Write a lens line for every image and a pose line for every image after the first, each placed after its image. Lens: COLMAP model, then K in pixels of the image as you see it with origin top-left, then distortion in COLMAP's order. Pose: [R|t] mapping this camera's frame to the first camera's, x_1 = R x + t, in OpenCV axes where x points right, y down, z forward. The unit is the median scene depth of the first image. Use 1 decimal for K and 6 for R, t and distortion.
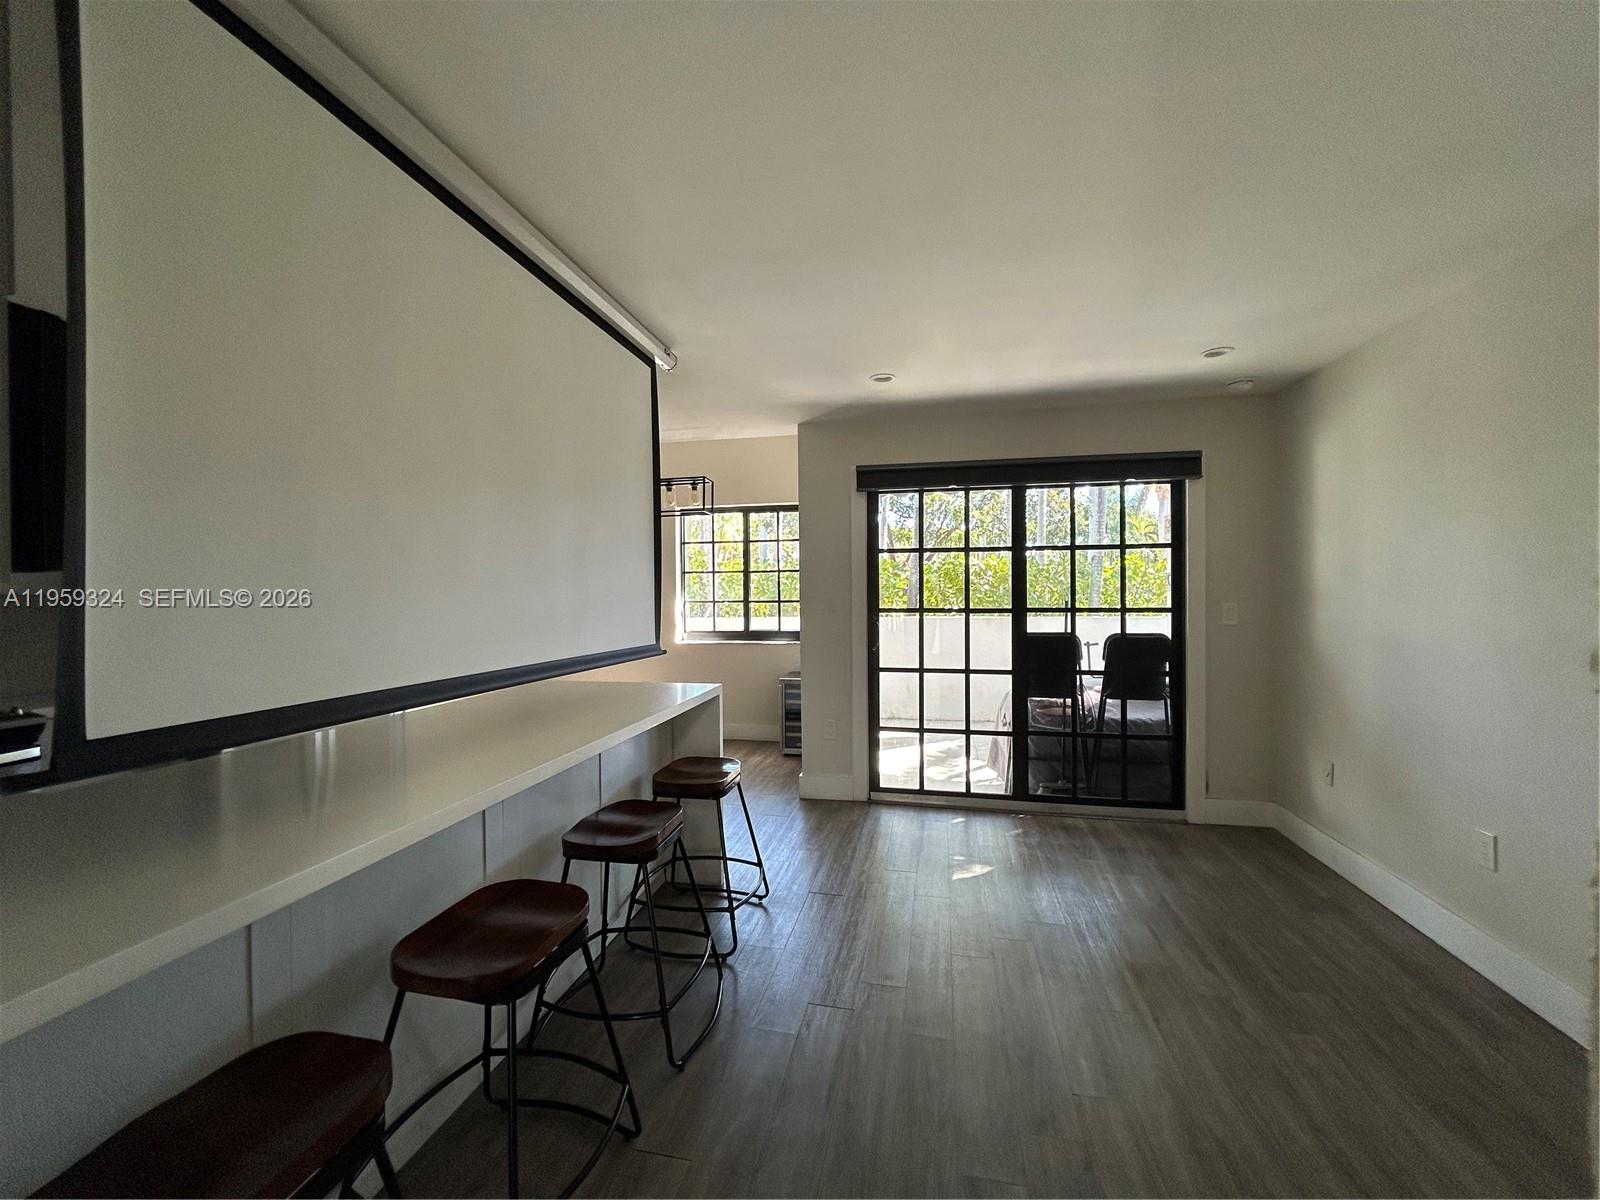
lens RADIAL K [[652.3, 0, 801.2], [0, 652.3, 601.0], [0, 0, 1]] dist [0.018299, 0.000119]
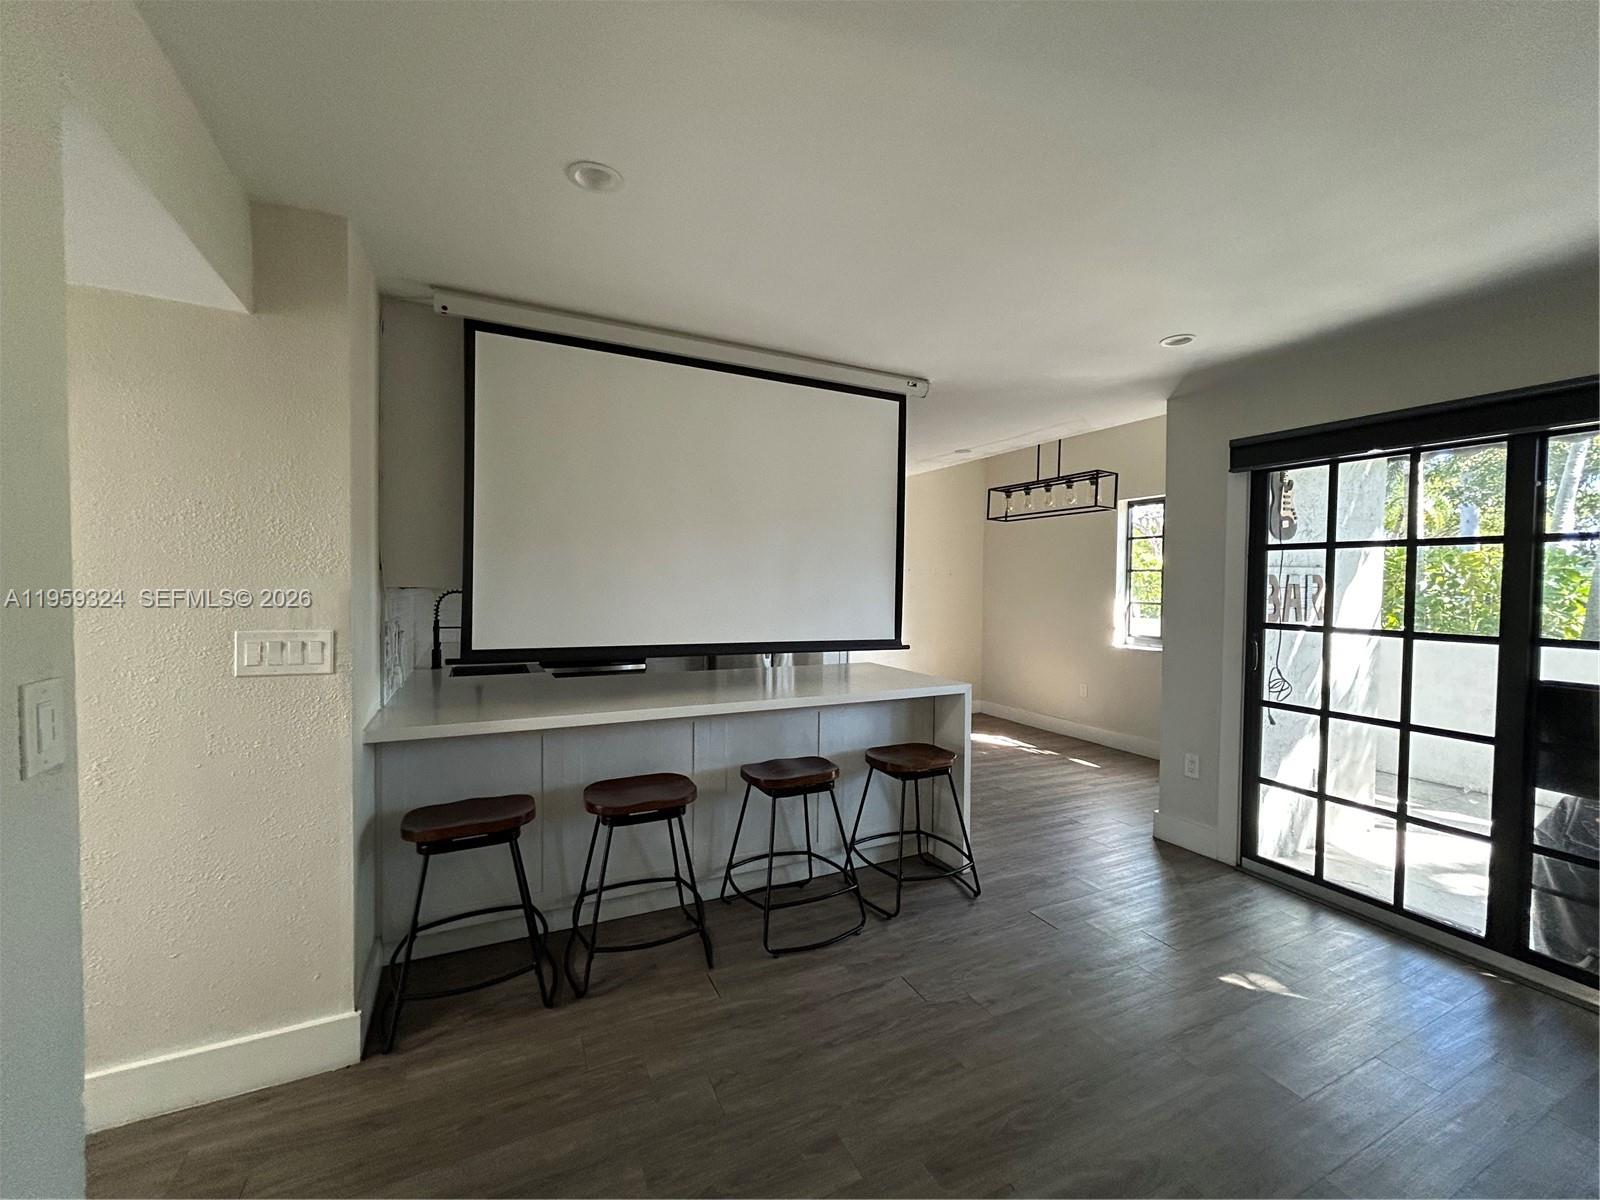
lens RADIAL K [[652.3, 0, 790.7], [0, 652.3, 601.6], [0, 0, 1]] dist [0.018299, 0.000119]
pose [[0.620825, 0.040170, -0.782919, 0.395066], [-0.029258, 0.999178, 0.028066, -0.019353], [0.783403, 0.005482, 0.621490, 0.091404]]
